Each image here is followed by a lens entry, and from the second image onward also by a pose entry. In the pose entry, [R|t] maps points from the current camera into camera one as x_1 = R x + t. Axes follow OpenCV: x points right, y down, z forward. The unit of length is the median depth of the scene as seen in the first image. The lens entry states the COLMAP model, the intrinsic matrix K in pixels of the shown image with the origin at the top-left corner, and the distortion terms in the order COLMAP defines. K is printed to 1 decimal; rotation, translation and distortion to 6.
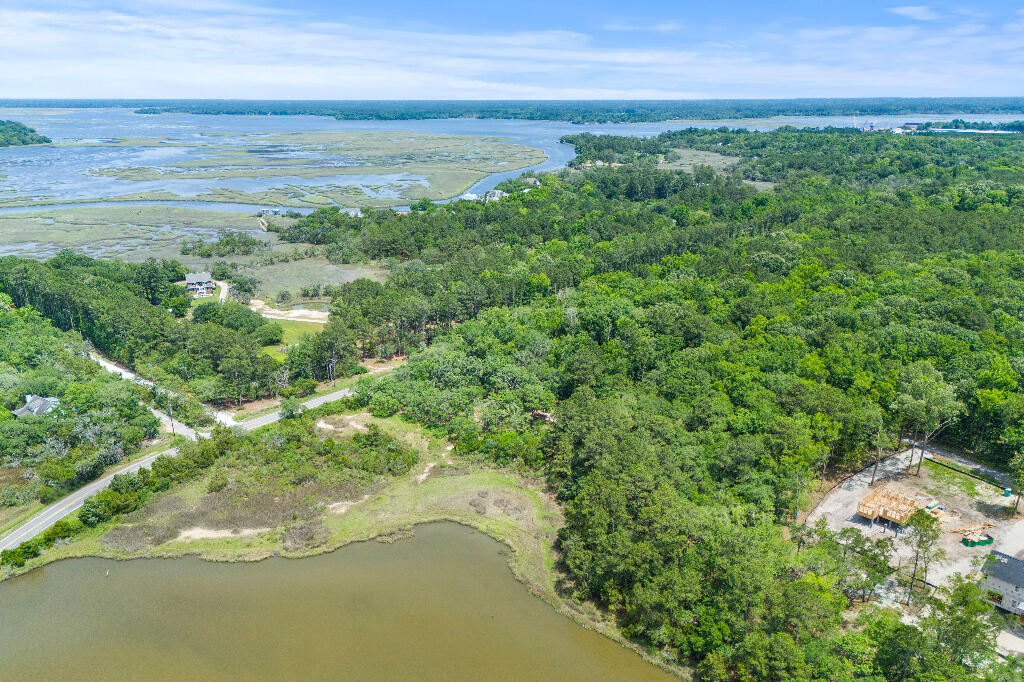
lens RADIAL K [[793.0, 0, 512.0], [0, 793.0, 341.0], [0, 0, 1]] dist [0.001771, -0.000376]
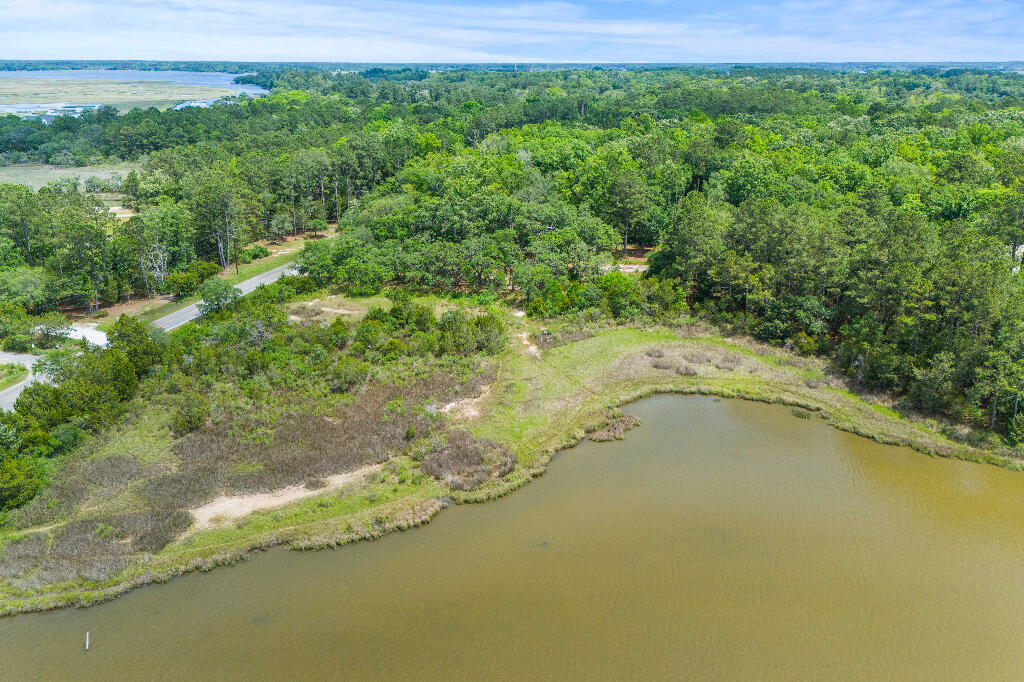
lens RADIAL K [[793.0, 0, 512.0], [0, 793.0, 341.0], [0, 0, 1]] dist [0.001771, -0.000376]
pose [[0.913310, -0.151054, 0.378216, -0.380645], [0.134609, 0.988443, 0.069719, 0.132419], [-0.384376, -0.012764, 0.923088, 0.499213]]
